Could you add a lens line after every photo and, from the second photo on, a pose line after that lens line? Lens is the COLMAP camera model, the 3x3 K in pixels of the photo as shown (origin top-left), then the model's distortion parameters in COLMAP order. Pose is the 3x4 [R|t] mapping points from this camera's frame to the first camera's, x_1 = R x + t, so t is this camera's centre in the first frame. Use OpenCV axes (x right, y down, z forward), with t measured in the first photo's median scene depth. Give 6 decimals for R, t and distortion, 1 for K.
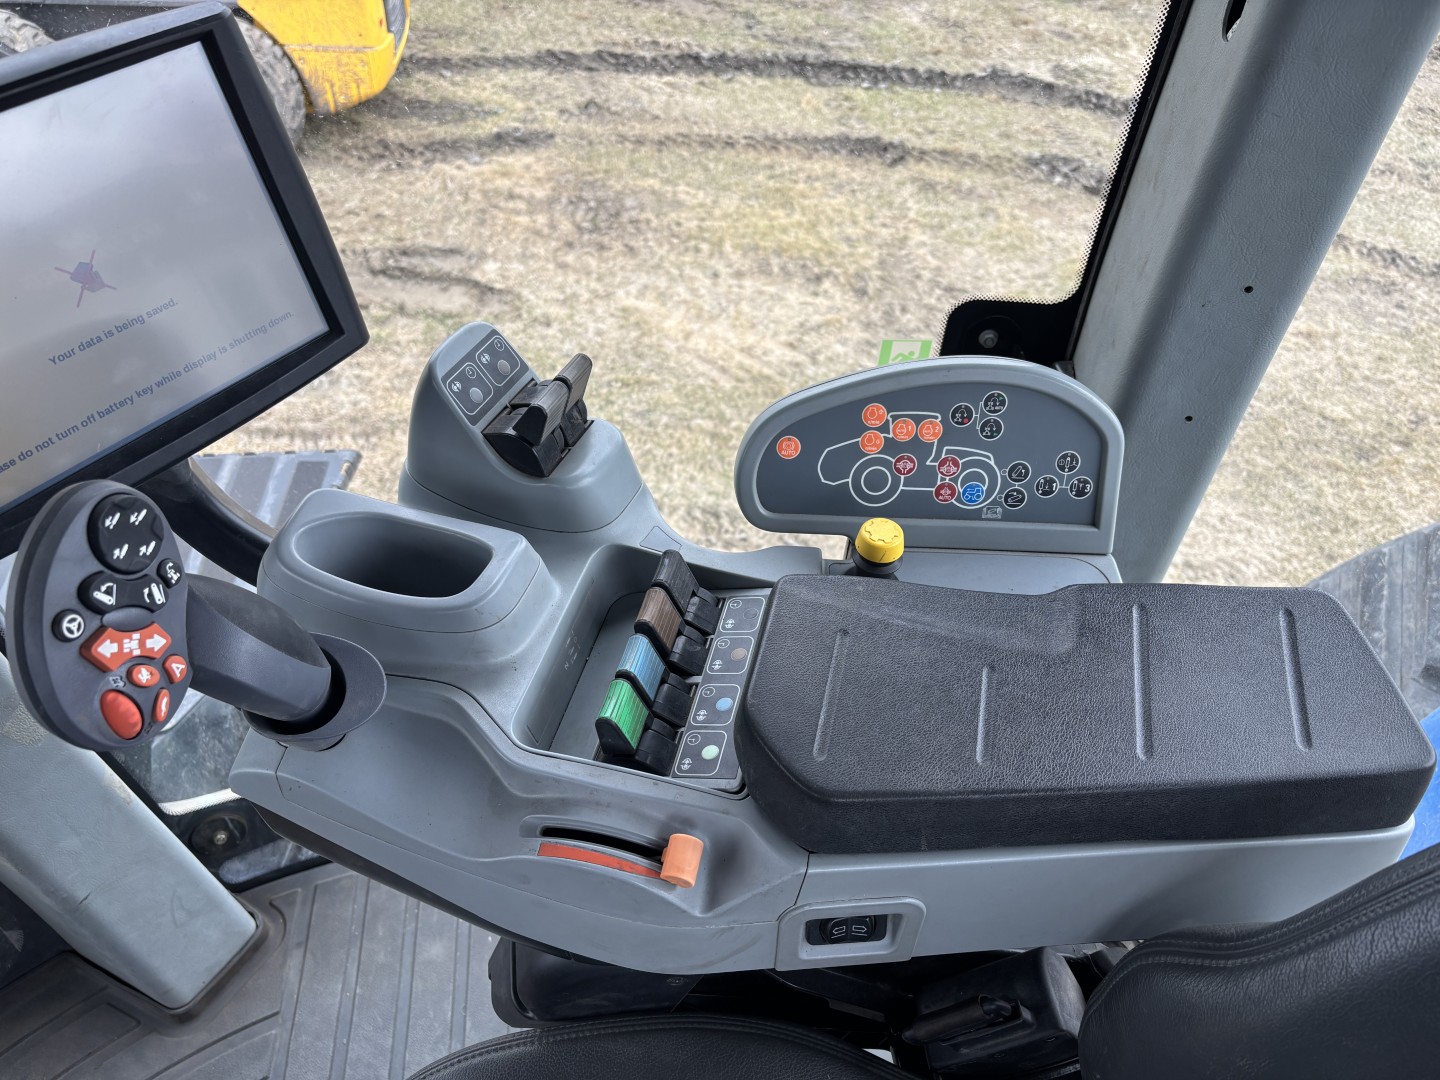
lens RADIAL K [[1105.3, 0, 720.0], [0, 1105.3, 540.0], [0, 0, 1]] dist [-0.045552, 0.119721]
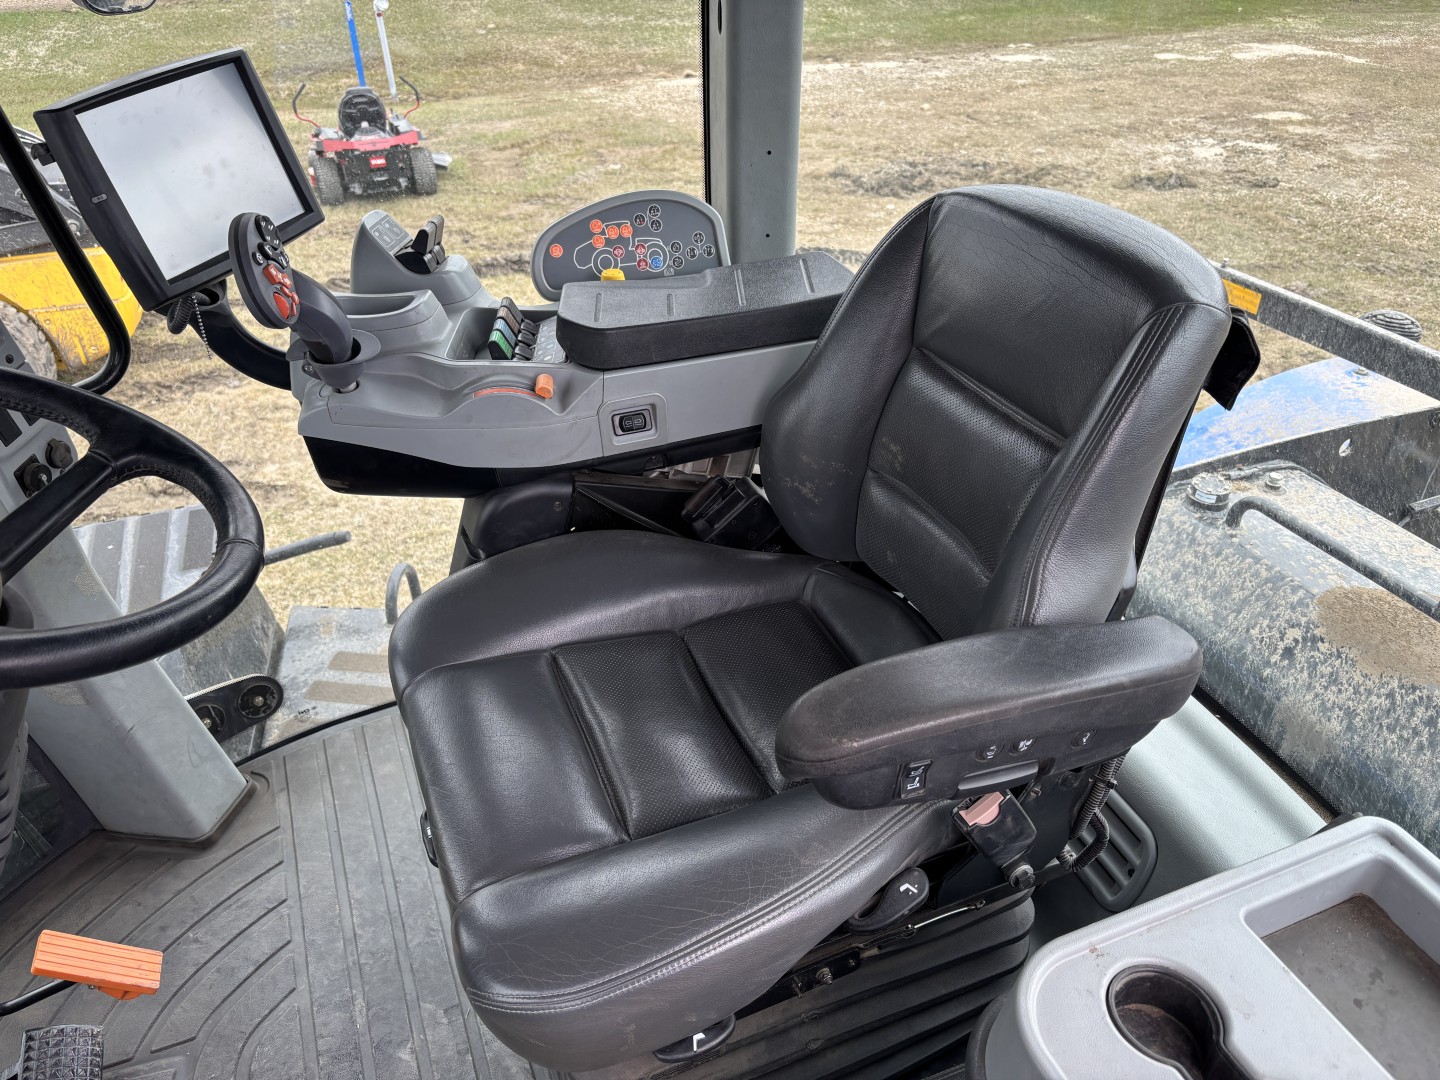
lens RADIAL K [[1083.4, 0, 725.4], [0, 1083.4, 557.5], [0, 0, 1]] dist [0.002889, -0.001127]
pose [[0.957991, -0.200258, 0.205306, -0.015468], [0.230755, 0.963301, -0.137123, 0.077634], [-0.170312, 0.178738, 0.969044, -0.080373]]
